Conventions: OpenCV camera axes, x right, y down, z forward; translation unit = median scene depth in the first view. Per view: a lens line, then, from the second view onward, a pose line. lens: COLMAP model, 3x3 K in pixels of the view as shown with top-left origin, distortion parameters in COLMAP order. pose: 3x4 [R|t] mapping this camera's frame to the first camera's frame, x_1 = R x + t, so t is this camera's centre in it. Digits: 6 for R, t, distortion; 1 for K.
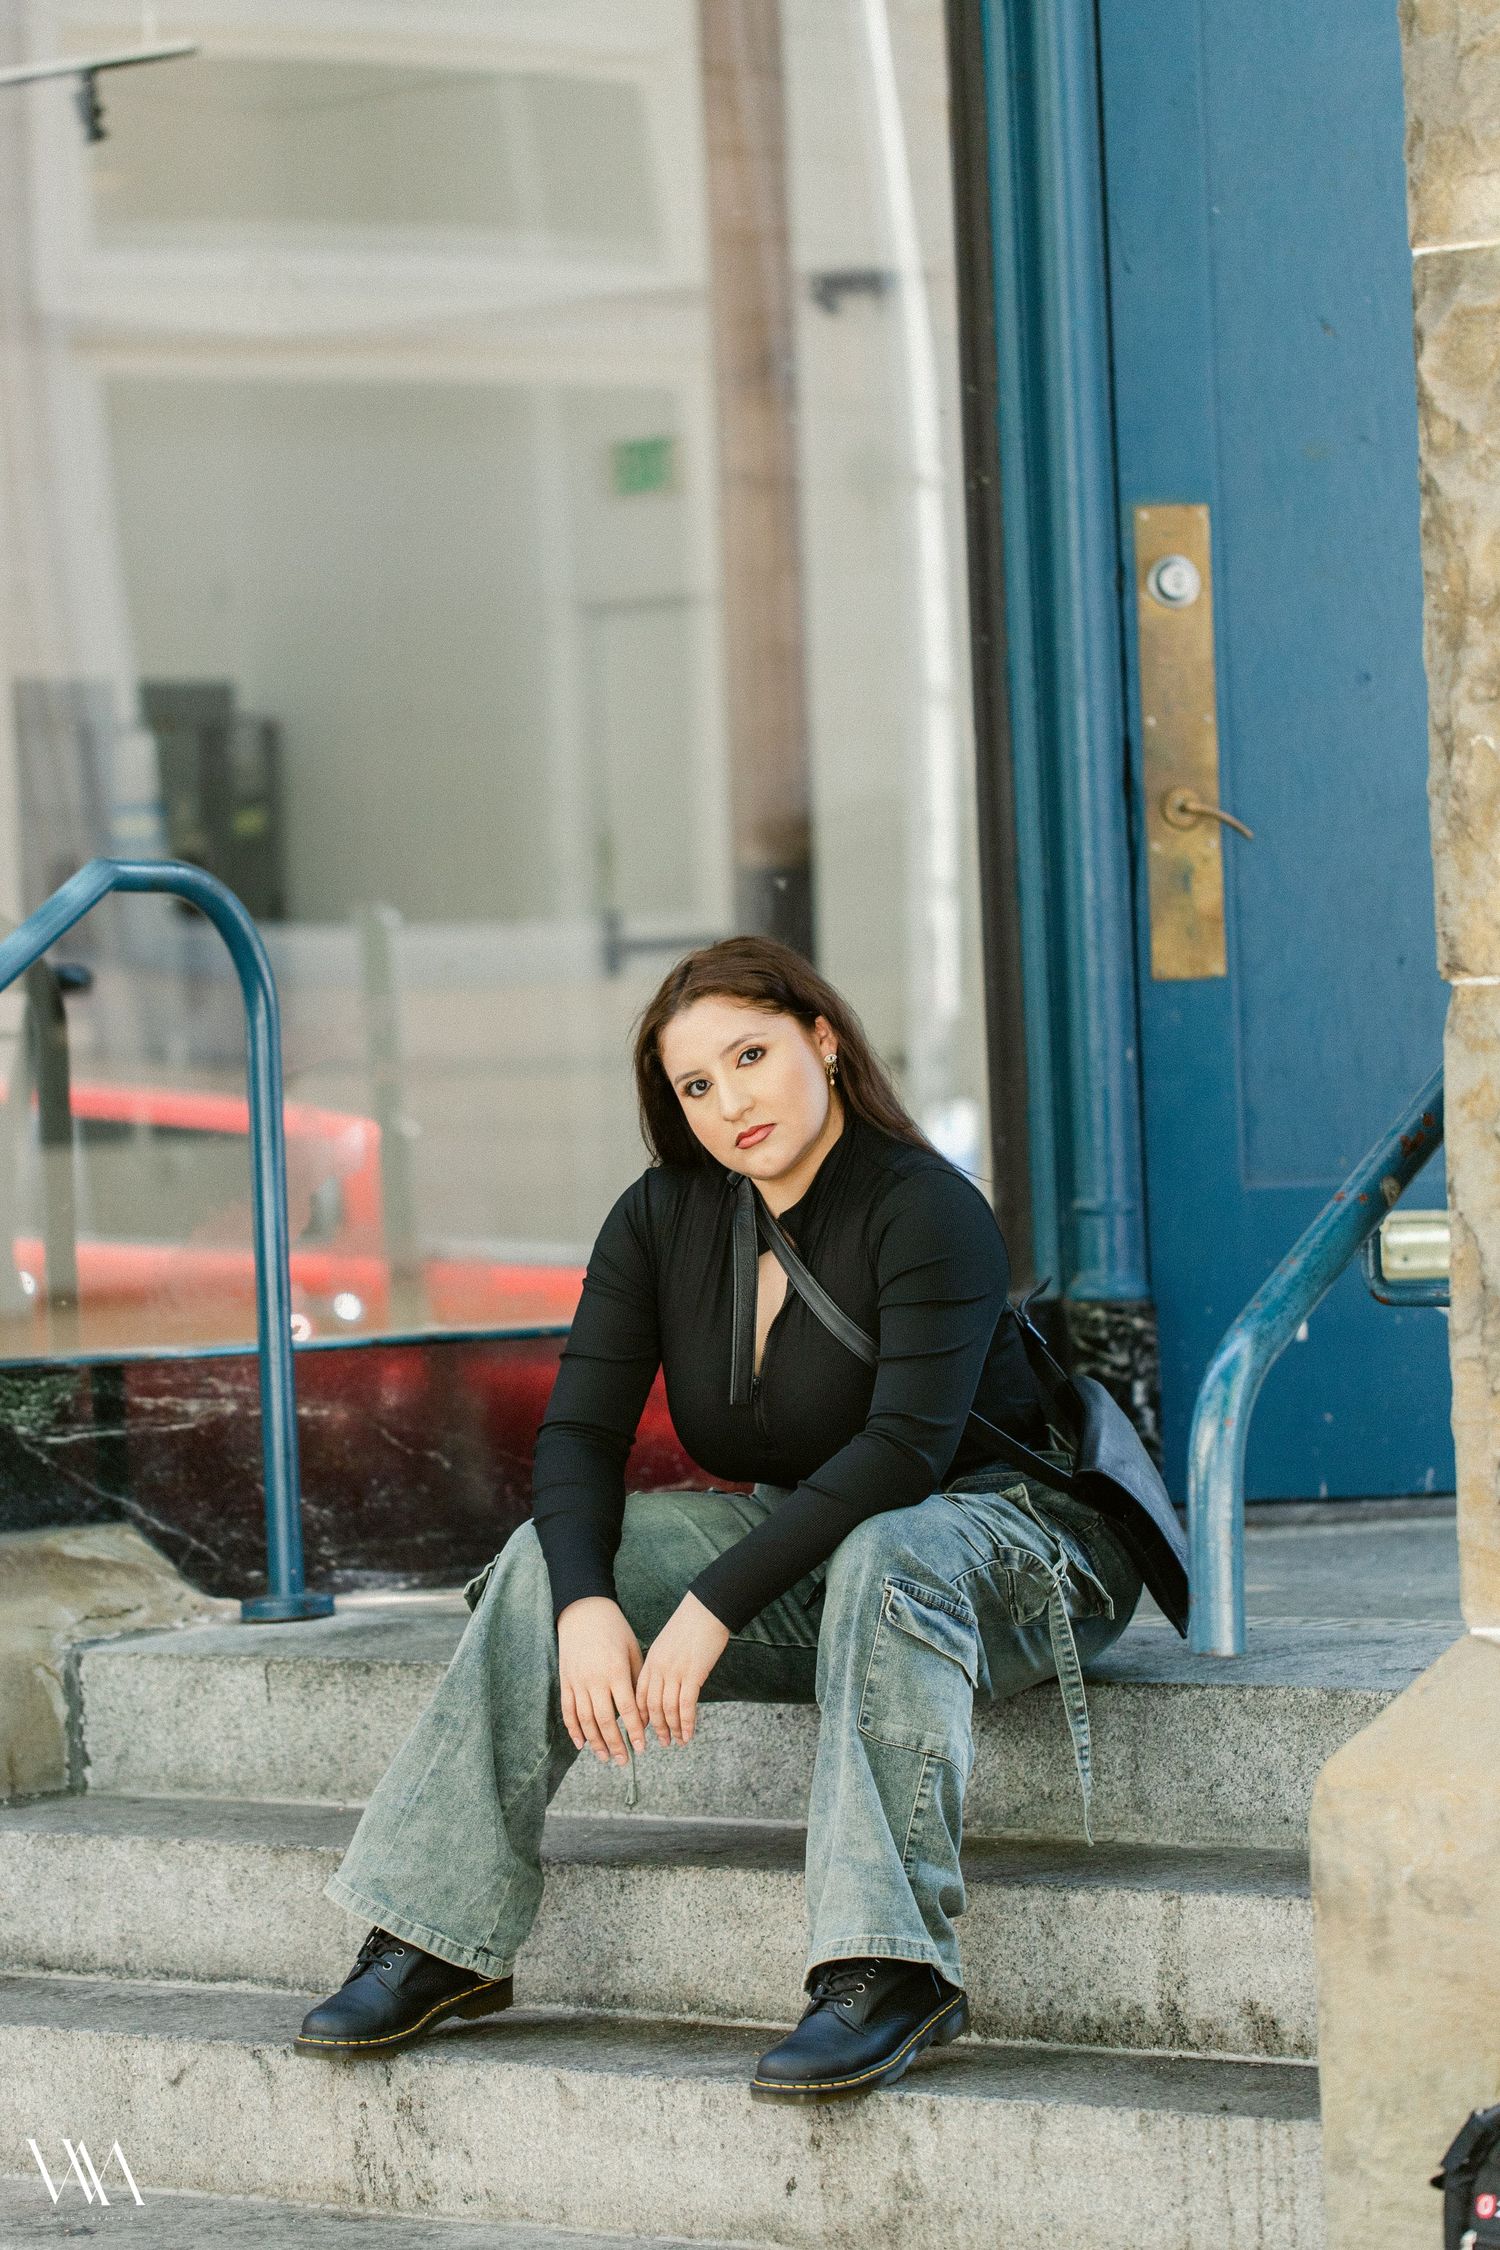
lens RADIAL K [[6461.8, 0, 749.5], [0, 6461.8, 1125.0], [0, 0, 1]] dist [-0.168427, 0.000000]
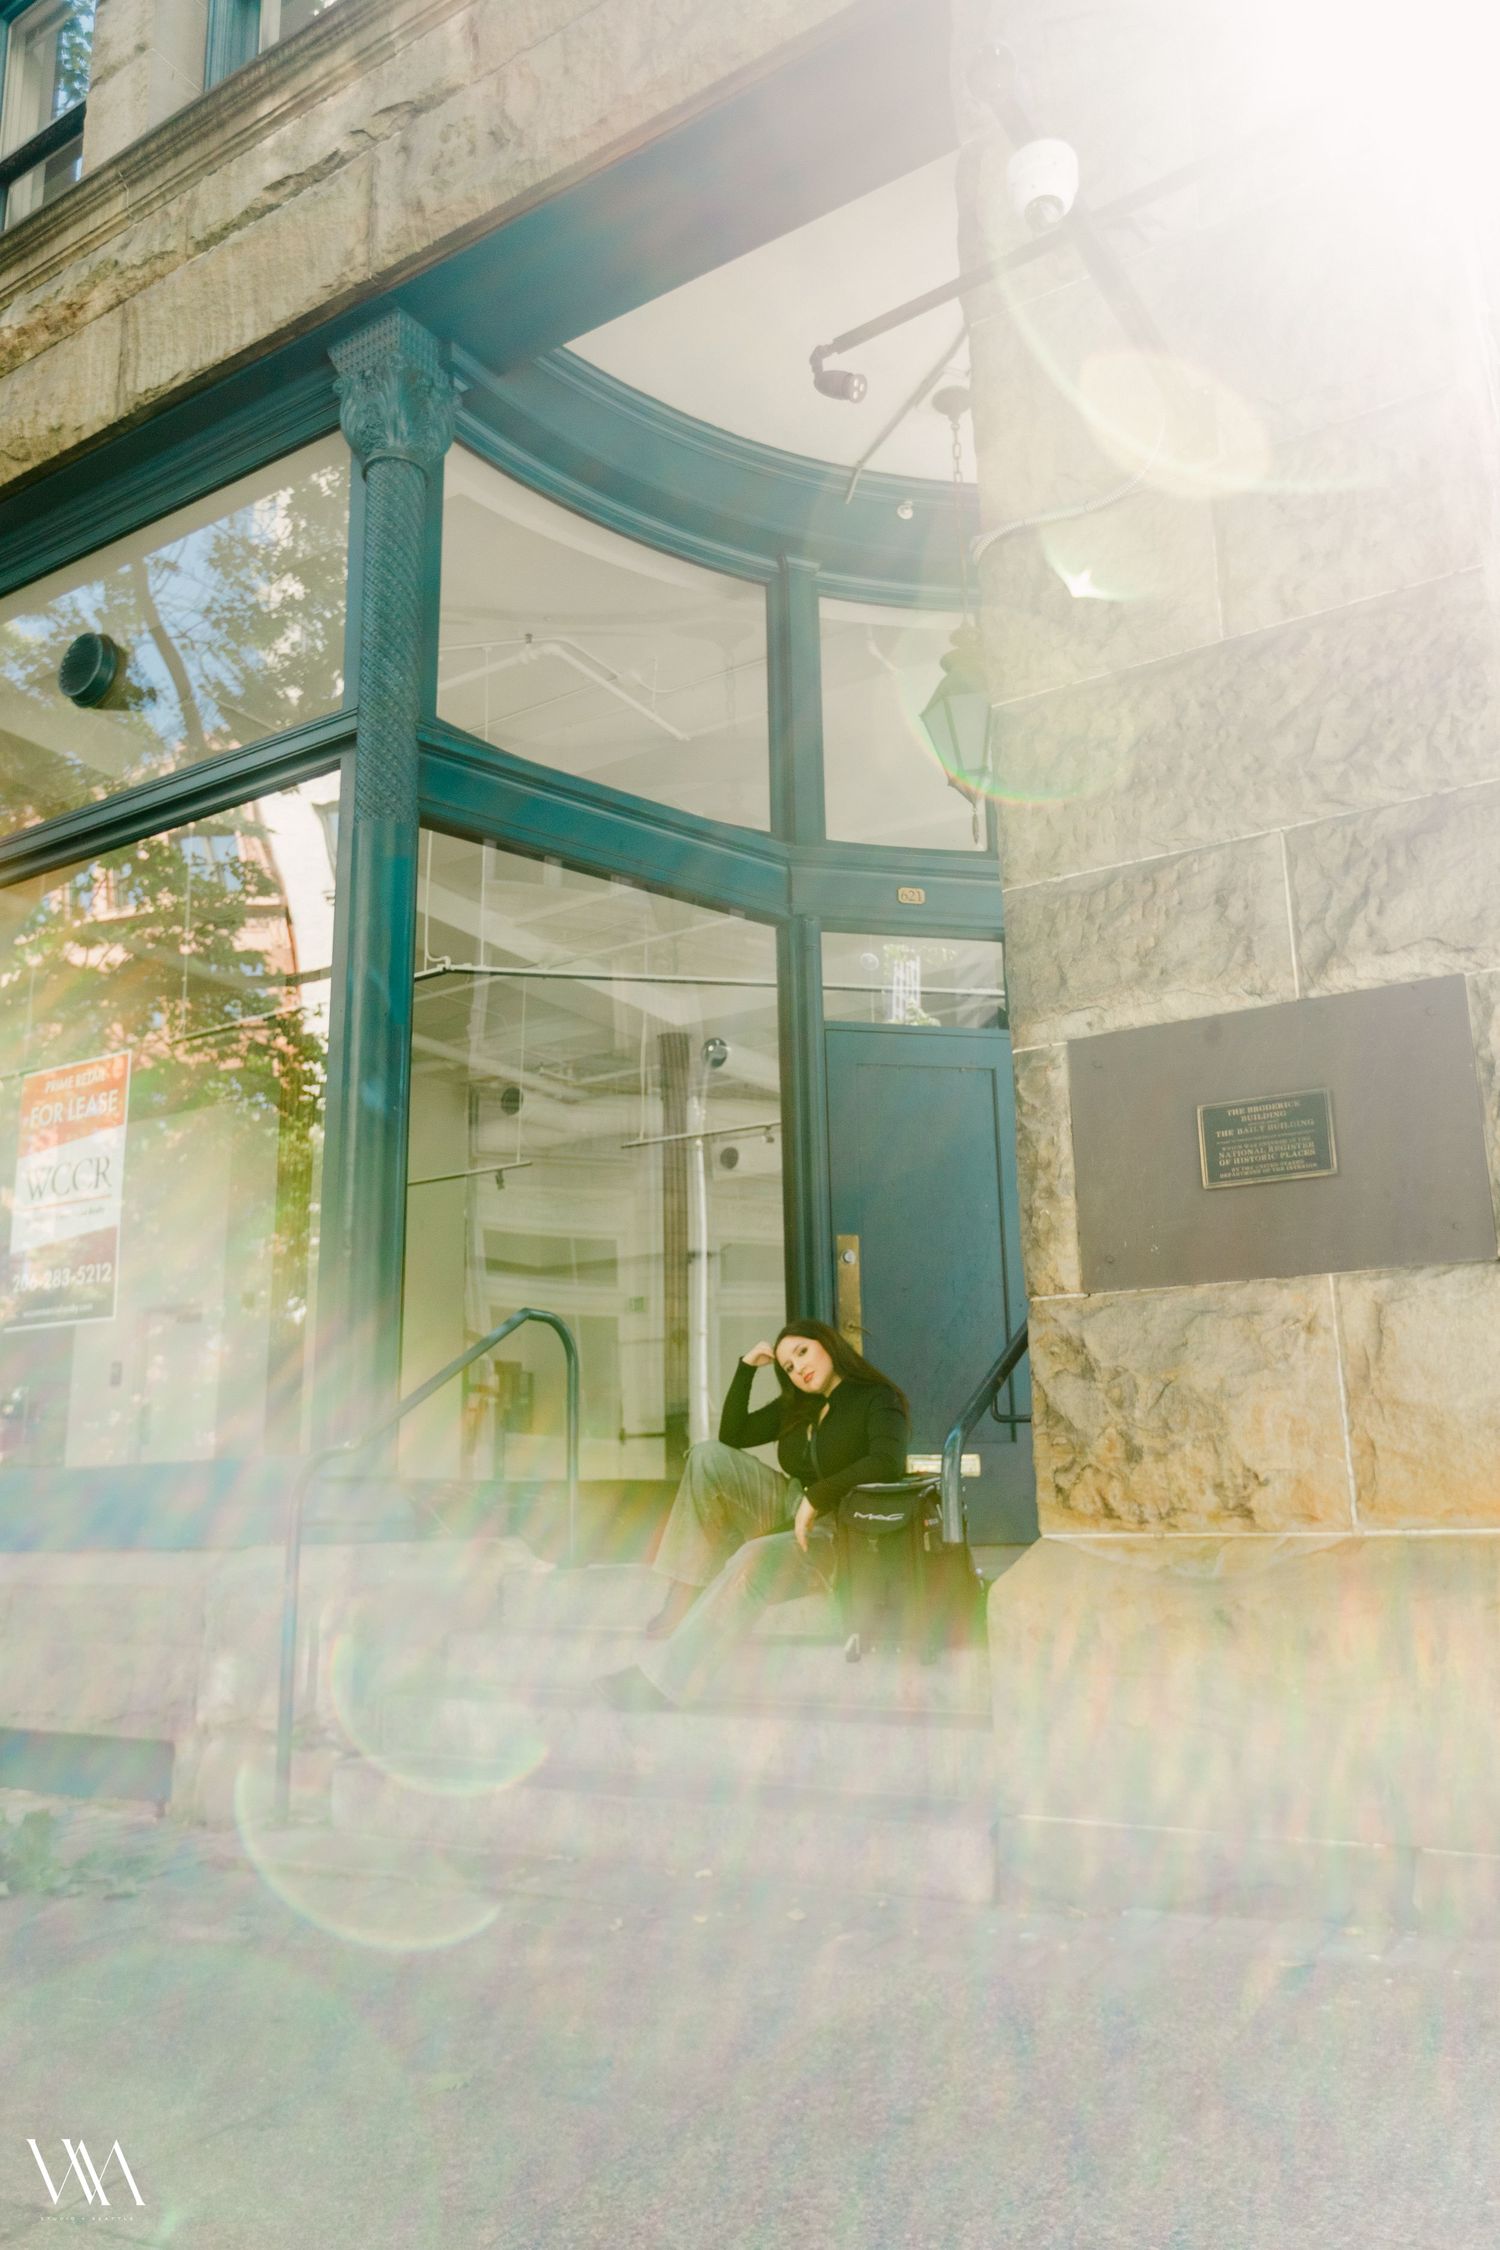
lens RADIAL K [[1596.9, 0, 754.7], [0, 1596.9, 1126.8], [0, 0, 1]] dist [0.001344, 0.000062]
pose [[0.996811, 0.038289, 0.070009, -0.064540], [-0.020225, 0.969937, -0.242513, 0.077243], [-0.077190, 0.240324, 0.967619, 0.311153]]
